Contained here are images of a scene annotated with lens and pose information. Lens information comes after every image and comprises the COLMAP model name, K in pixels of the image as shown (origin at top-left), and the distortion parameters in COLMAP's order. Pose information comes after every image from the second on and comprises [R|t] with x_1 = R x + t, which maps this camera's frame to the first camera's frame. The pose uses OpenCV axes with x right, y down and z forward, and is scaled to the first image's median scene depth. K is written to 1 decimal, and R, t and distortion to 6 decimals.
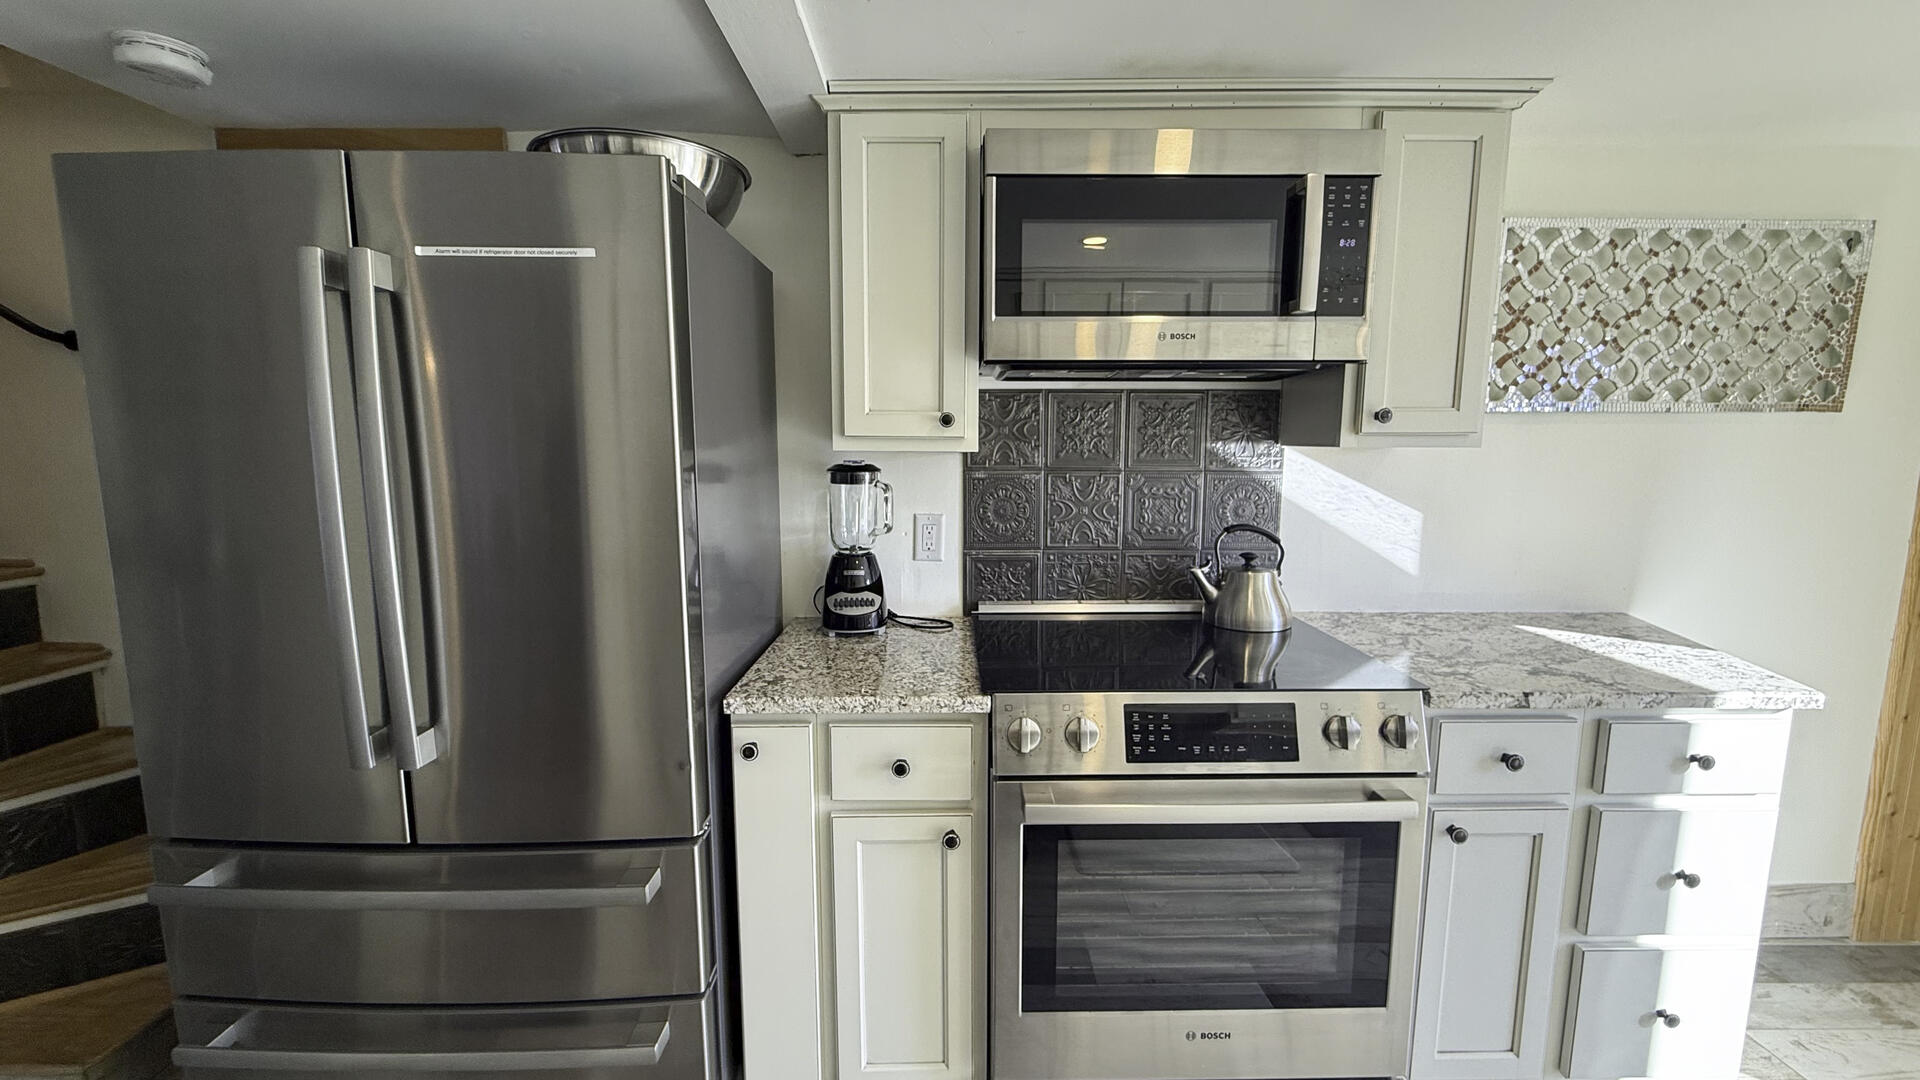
lens RADIAL K [[775.8, 0, 962.4], [0, 775.8, 541.8], [0, 0, 1]] dist [0.001822, -0.003645]
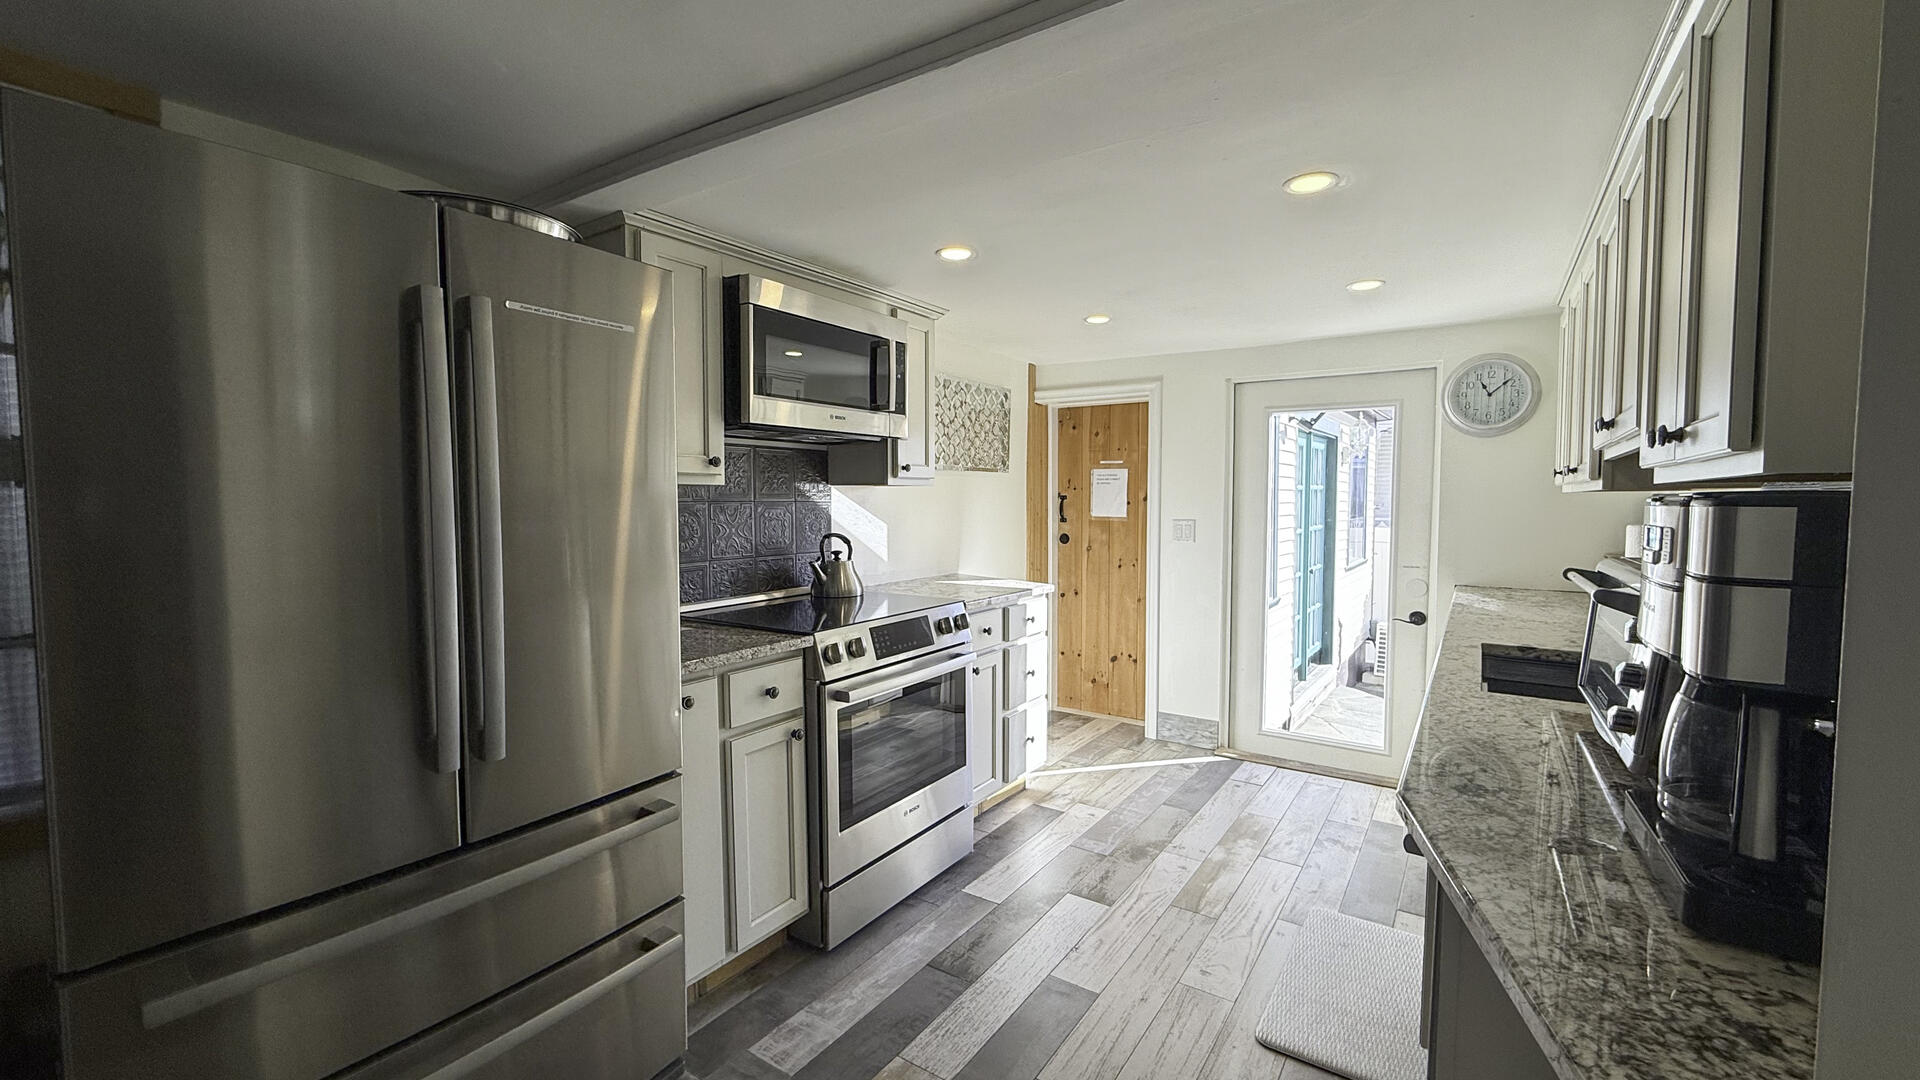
lens RADIAL K [[775.8, 0, 962.4], [0, 775.8, 541.8], [0, 0, 1]] dist [0.001822, -0.003645]
pose [[0.563390, -0.049129, 0.824729, -0.951950], [0.110232, 0.993775, -0.016103, 0.059642], [-0.818804, 0.099984, 0.565299, -0.147766]]
